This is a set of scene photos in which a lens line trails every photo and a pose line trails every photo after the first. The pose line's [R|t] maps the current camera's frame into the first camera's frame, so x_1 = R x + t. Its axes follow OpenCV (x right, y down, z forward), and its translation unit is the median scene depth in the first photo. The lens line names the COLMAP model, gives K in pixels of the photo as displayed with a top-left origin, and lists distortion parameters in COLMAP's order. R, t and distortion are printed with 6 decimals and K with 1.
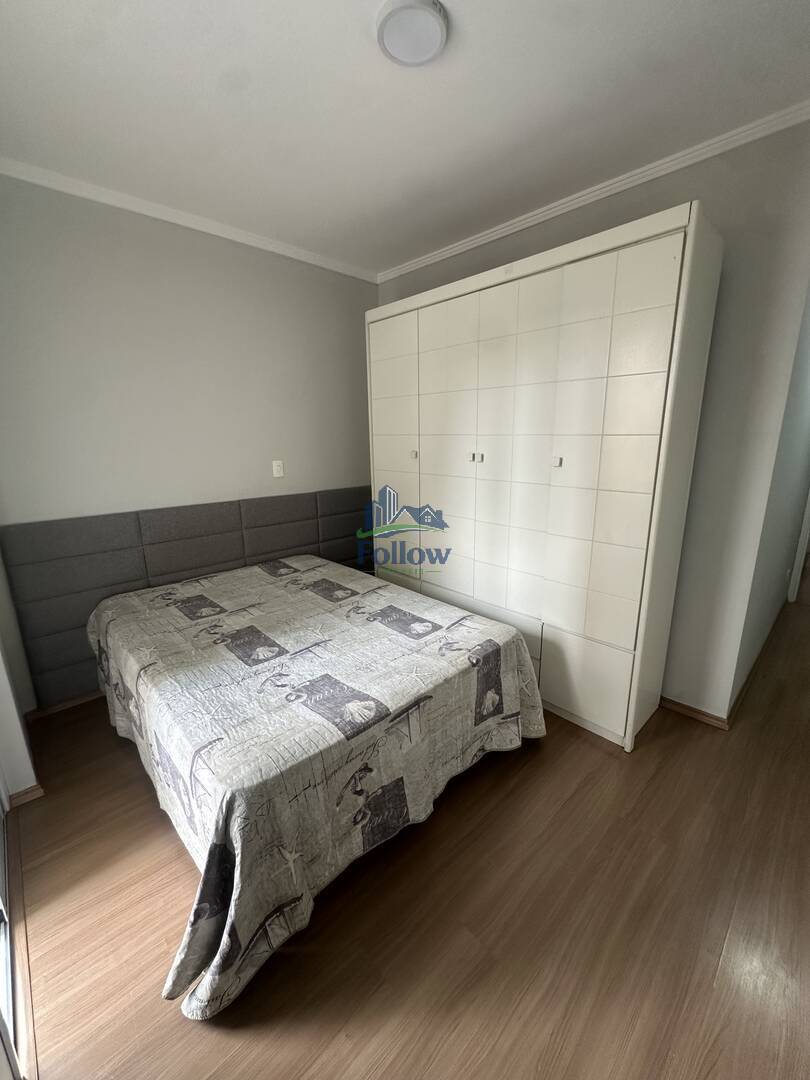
lens RADIAL K [[432.8, 0, 406.9], [0, 432.8, 537.8], [0, 0, 1]] dist [-0.002554, 0.000656]
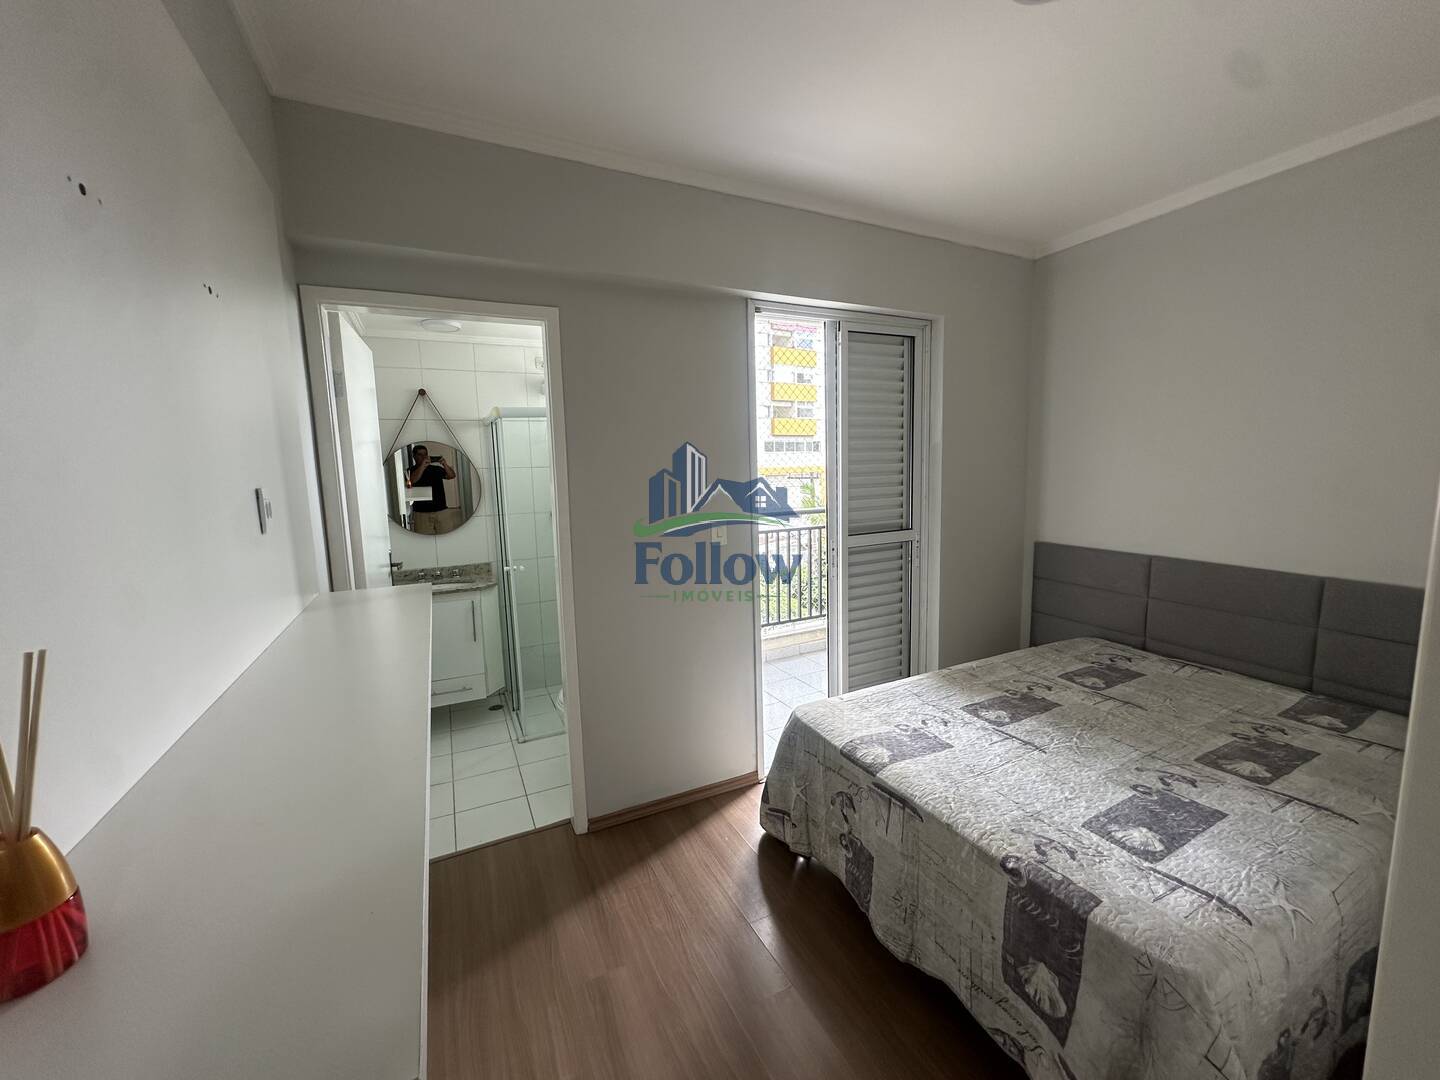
lens RADIAL K [[577.1, 0, 719.4], [0, 577.1, 536.2], [0, 0, 1]] dist [-0.002554, 0.000656]
pose [[-0.298282, 0.138188, -0.944422, 0.775967], [-0.198588, 0.958826, 0.203016, -0.183555], [0.933590, 0.248107, -0.258558, 0.586404]]
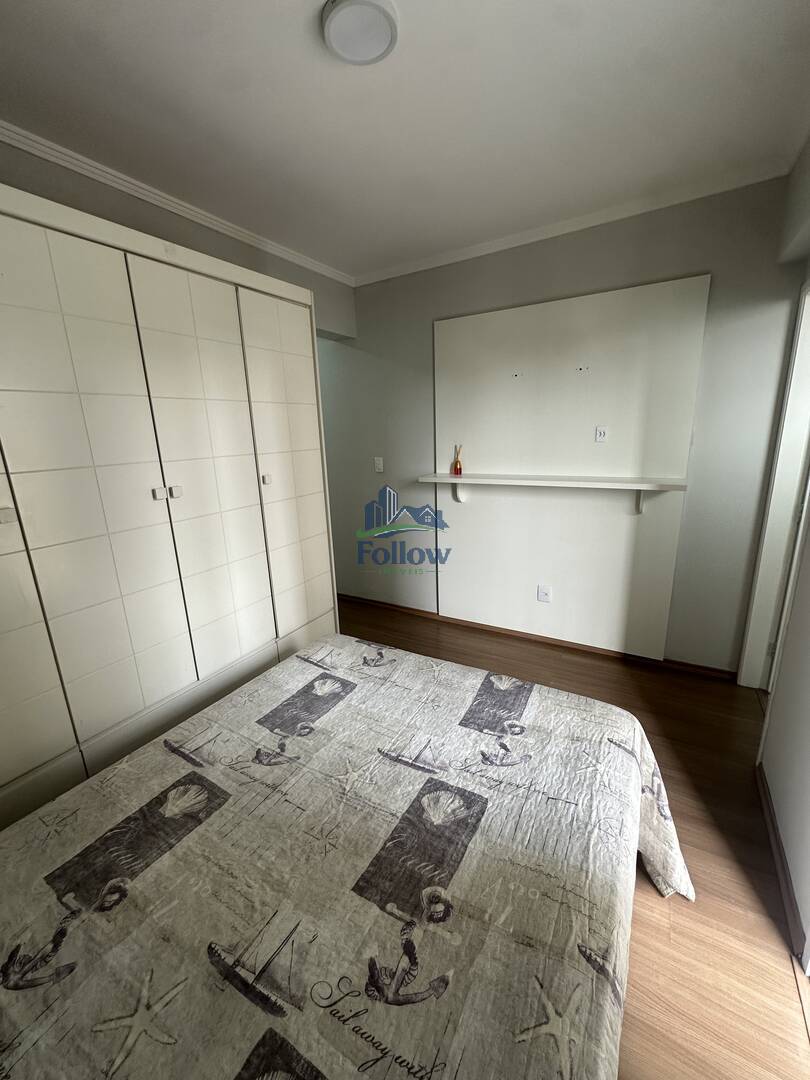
lens RADIAL K [[432.8, 0, 405.7], [0, 432.8, 535.8], [0, 0, 1]] dist [-0.002554, 0.000656]
pose [[-0.268573, -0.210199, 0.940045, -0.695666], [0.267590, 0.921208, 0.282438, -0.240905], [-0.925346, 0.327402, -0.191164, 0.887821]]
